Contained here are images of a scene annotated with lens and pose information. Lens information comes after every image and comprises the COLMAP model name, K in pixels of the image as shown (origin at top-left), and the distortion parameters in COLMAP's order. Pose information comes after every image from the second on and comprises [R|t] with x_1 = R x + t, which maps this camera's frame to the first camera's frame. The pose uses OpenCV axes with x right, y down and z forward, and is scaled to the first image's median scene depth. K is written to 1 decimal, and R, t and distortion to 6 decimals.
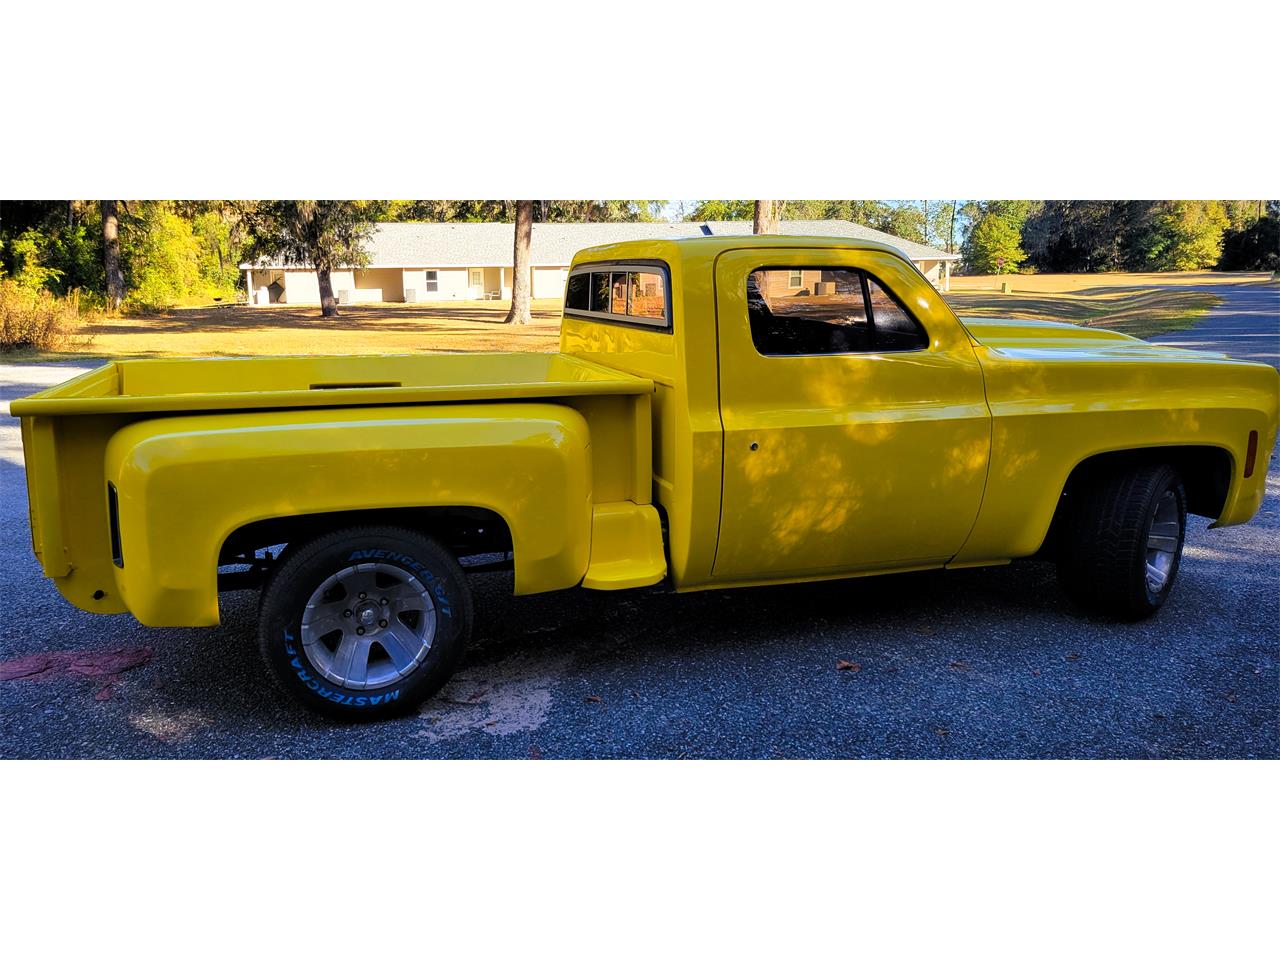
lens RADIAL K [[968.1, 0, 608.5], [0, 968.1, 449.5], [0, 0, 1]] dist [0.043938, -0.022750]
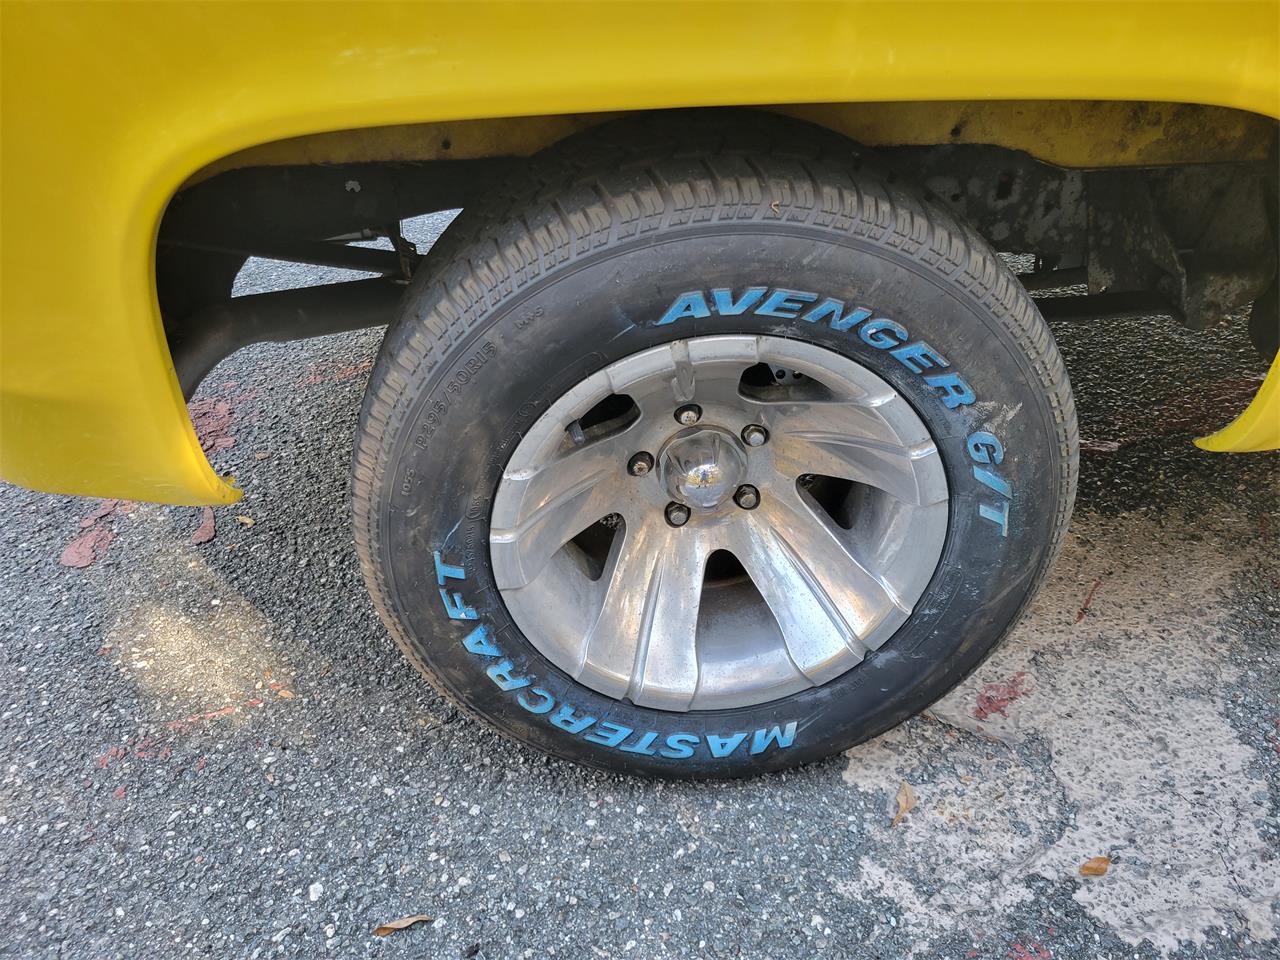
lens RADIAL K [[968.1, 0, 641.7], [0, 968.1, 473.4], [0, 0, 1]] dist [0.043938, -0.022750]
pose [[0.976633, 0.103576, -0.188307, -0.209241], [-0.020764, 0.917578, 0.397013, 0.048044], [0.213908, -0.383826, 0.898288, 0.721463]]
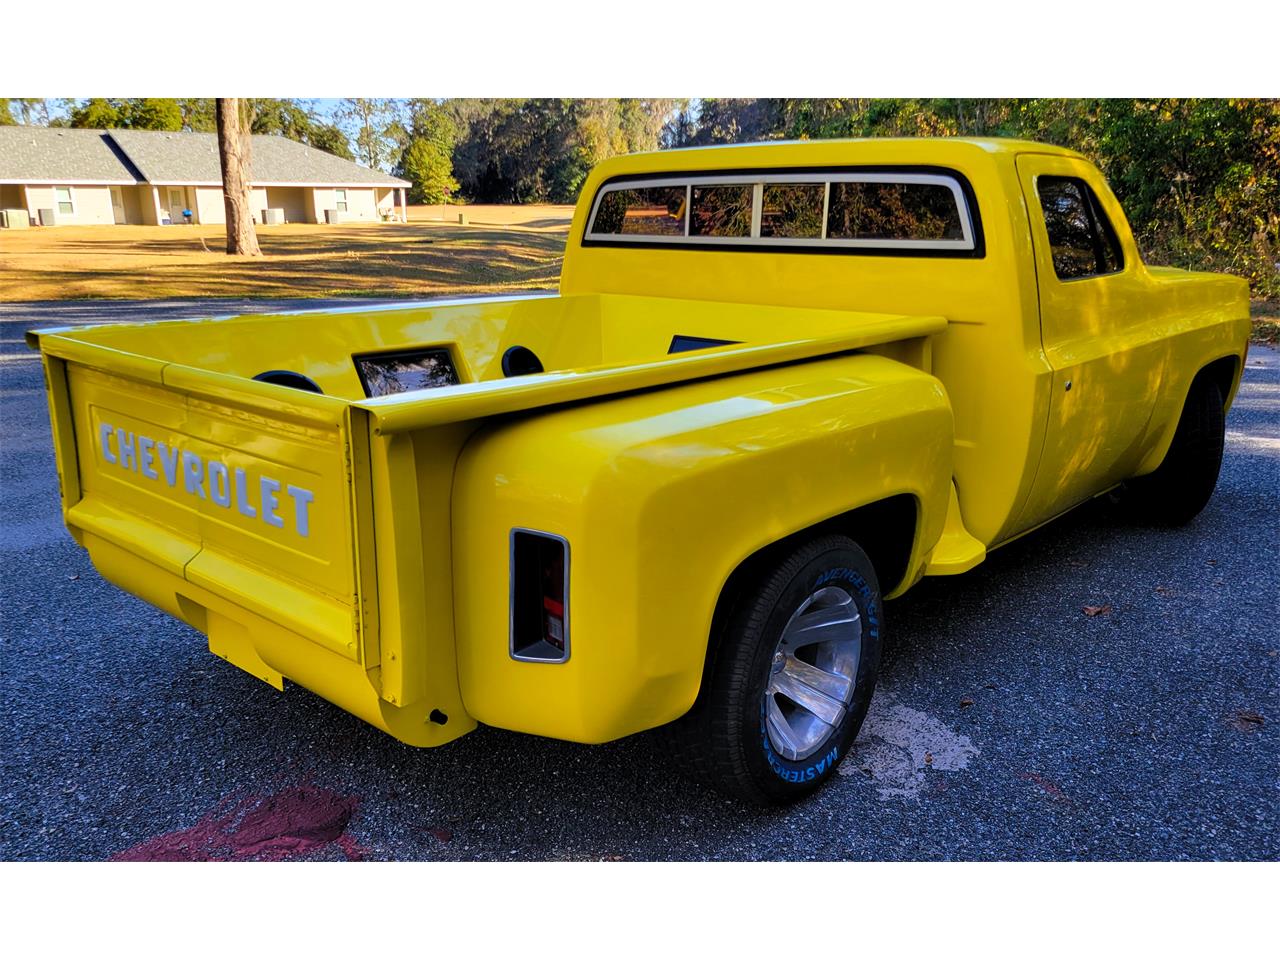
lens RADIAL K [[1055.6, 0, 590.4], [0, 1055.6, 511.0], [0, 0, 1]] dist [0.060361, -0.038535]
pose [[0.852697, -0.138513, 0.503709, -0.752034], [0.085754, 0.988242, 0.126585, -0.053400], [-0.515320, -0.064744, 0.854549, 0.397038]]
